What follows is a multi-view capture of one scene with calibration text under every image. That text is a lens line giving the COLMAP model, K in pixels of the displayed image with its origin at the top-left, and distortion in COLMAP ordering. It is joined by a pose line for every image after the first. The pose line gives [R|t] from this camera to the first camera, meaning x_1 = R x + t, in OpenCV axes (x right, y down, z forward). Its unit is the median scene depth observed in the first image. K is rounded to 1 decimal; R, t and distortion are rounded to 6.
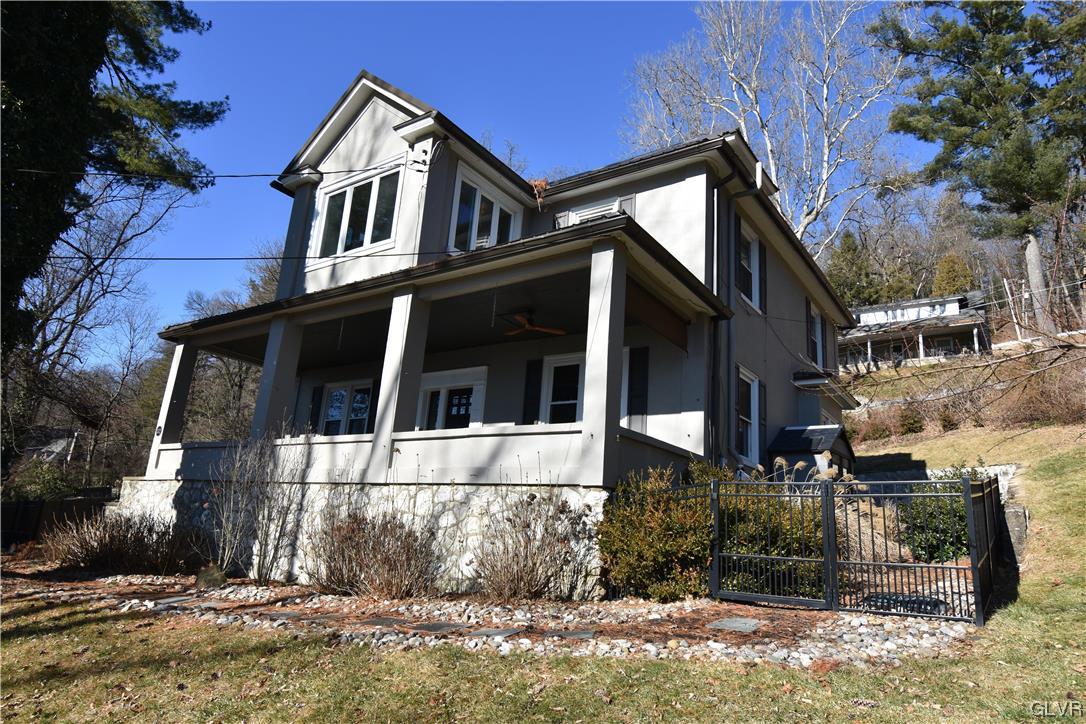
lens RADIAL K [[672.7, 0, 543.0], [0, 672.7, 362.0], [0, 0, 1]] dist [0.002373, -0.015740]
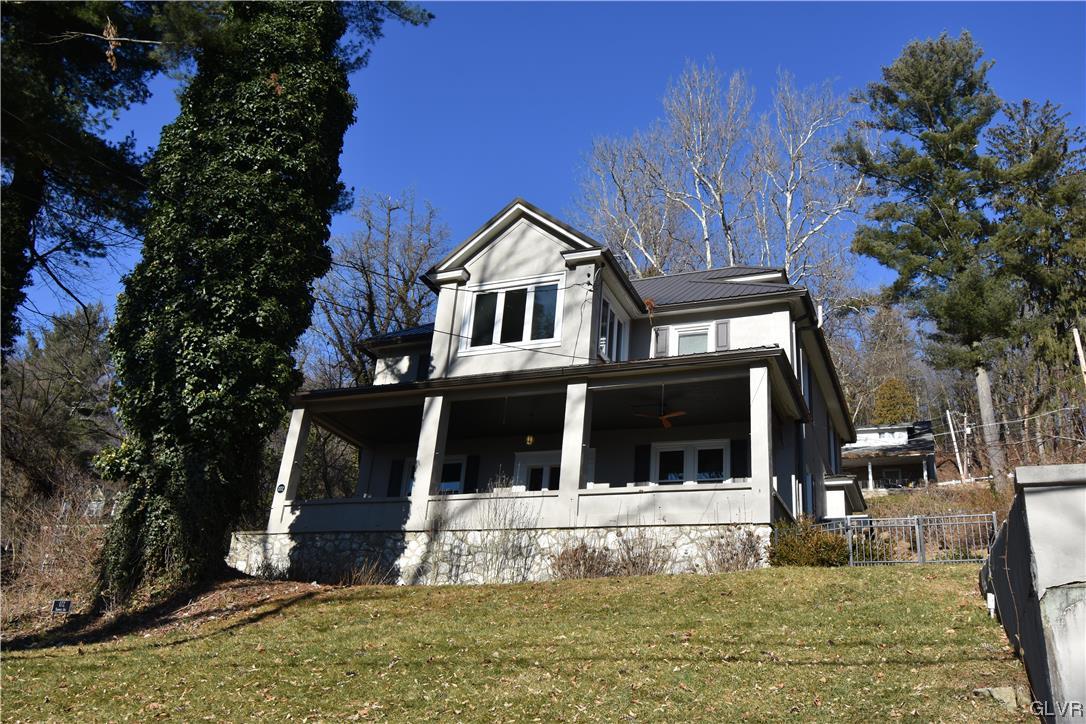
lens RADIAL K [[910.8, 0, 543.0], [0, 910.8, 362.0], [0, 0, 1]] dist [0.006839, 0.002638]
pose [[0.977651, 0.090969, 0.189532, -0.212904], [-0.065711, 0.988591, -0.135538, 0.034575], [-0.199699, 0.120054, 0.972475, -0.241639]]
